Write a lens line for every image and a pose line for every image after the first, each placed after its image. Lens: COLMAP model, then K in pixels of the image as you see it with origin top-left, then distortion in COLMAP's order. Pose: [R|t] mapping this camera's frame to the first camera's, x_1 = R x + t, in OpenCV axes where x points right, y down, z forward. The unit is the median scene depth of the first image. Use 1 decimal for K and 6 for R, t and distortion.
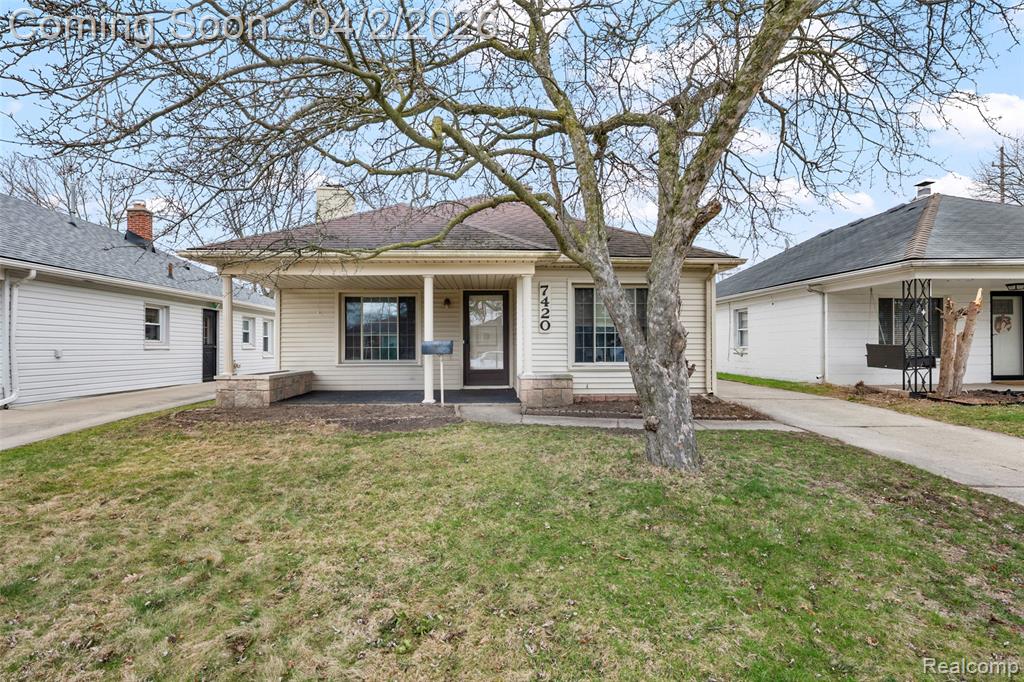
lens RADIAL K [[520.0, 0, 512.0], [0, 520.0, 341.0], [0, 0, 1]] dist [-0.000598, 0.000163]
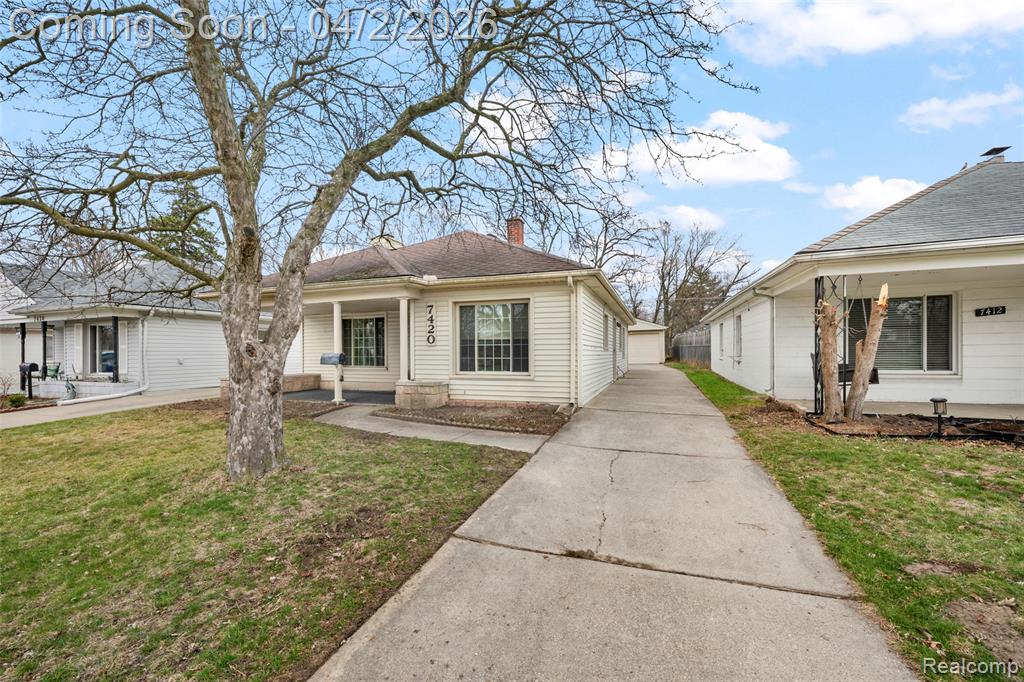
lens RADIAL K [[412.0, 0, 510.2], [0, 412.0, 351.2], [0, 0, 1]] dist [-0.000626, -0.000100]
pose [[0.924486, -0.003992, -0.381196, 0.568800], [0.007930, 0.999930, 0.008761, -0.009934], [0.381134, -0.011122, 0.924453, 0.205427]]
